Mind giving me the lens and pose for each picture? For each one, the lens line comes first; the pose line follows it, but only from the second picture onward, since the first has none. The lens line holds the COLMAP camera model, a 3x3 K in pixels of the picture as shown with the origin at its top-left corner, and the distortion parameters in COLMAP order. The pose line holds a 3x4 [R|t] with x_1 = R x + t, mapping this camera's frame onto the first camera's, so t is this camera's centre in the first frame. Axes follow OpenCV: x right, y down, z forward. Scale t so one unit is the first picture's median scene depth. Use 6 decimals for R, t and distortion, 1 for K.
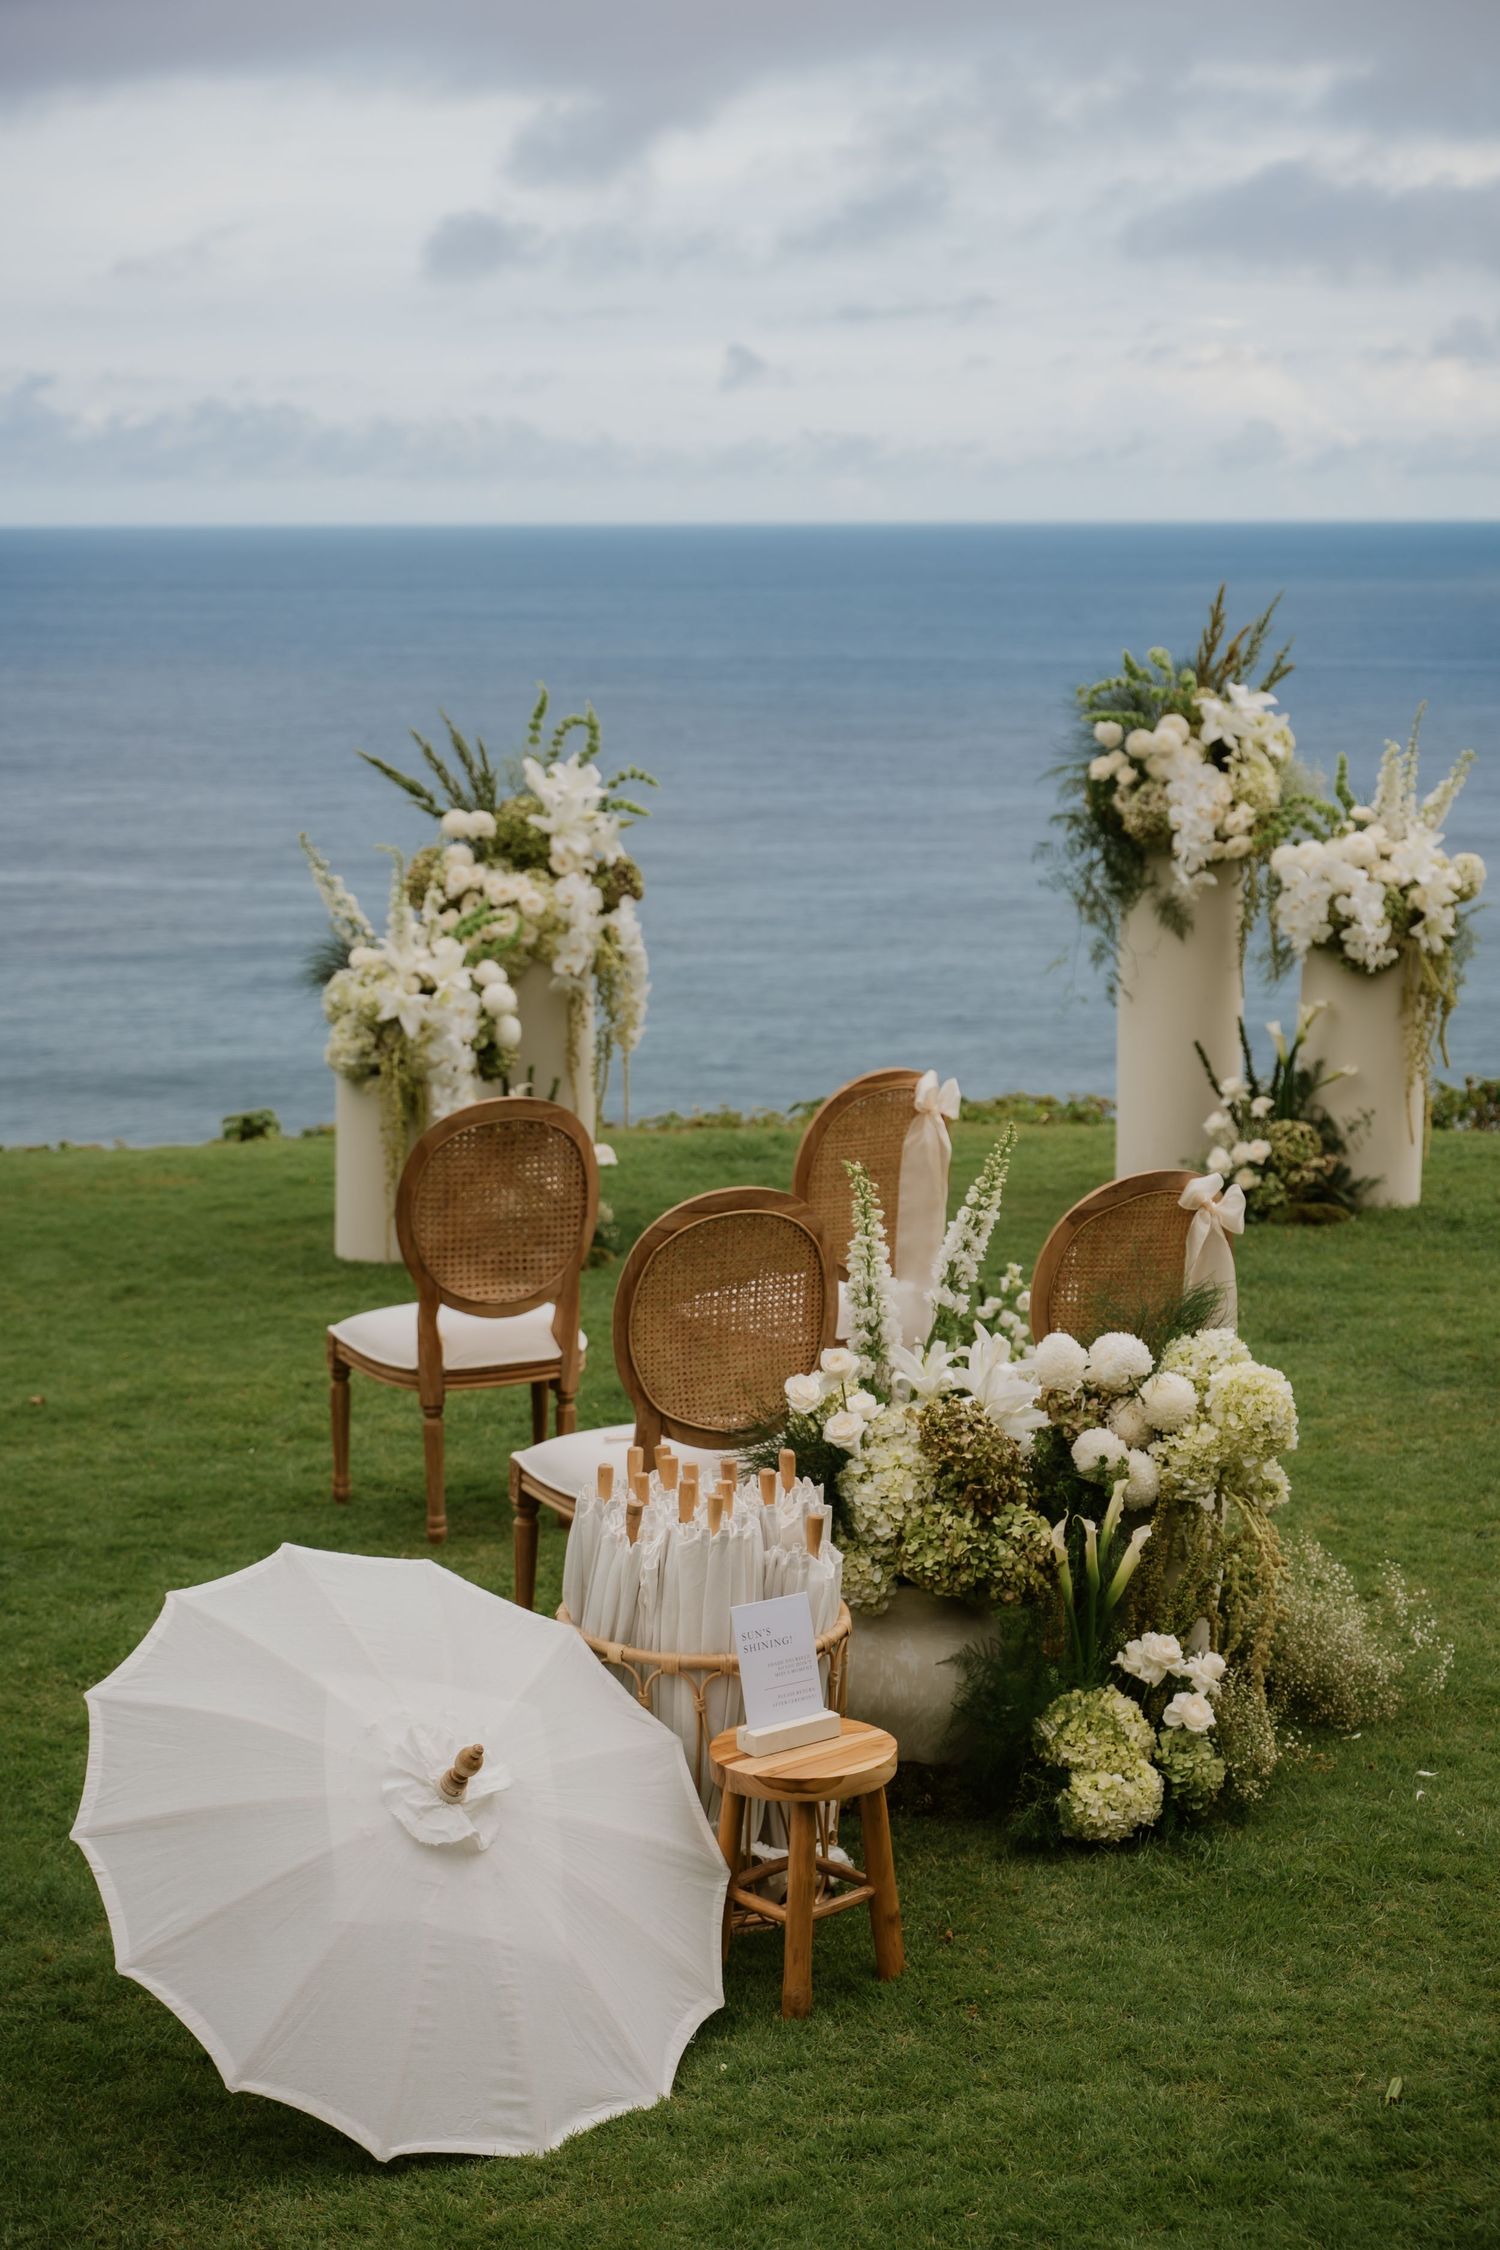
lens RADIAL K [[3547.5, 0, 750.9], [0, 3547.5, 1129.8], [0, 0, 1]] dist [0.034420, 0.000000]
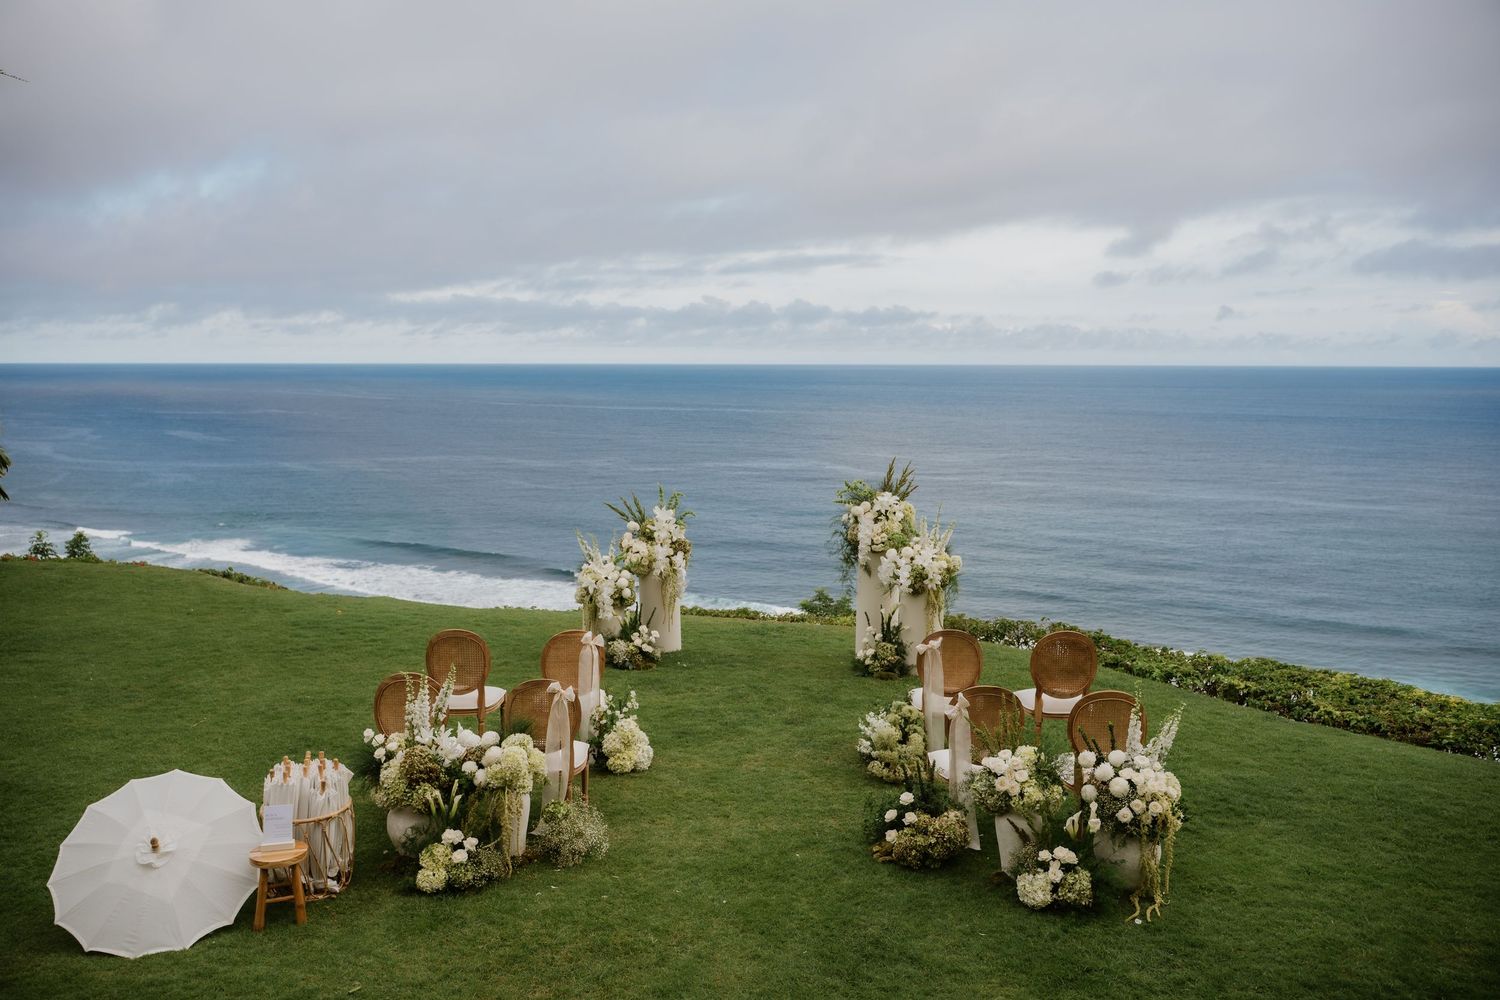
lens RADIAL K [[1172.7, 0, 749.4], [0, 1172.7, 493.3], [0, 0, 1]] dist [0.014692, 0.001704]
pose [[0.916543, 0.051376, -0.396623, 0.438000], [-0.073607, 0.996443, -0.041023, -0.079405], [0.393104, 0.066793, 0.917065, 0.059133]]
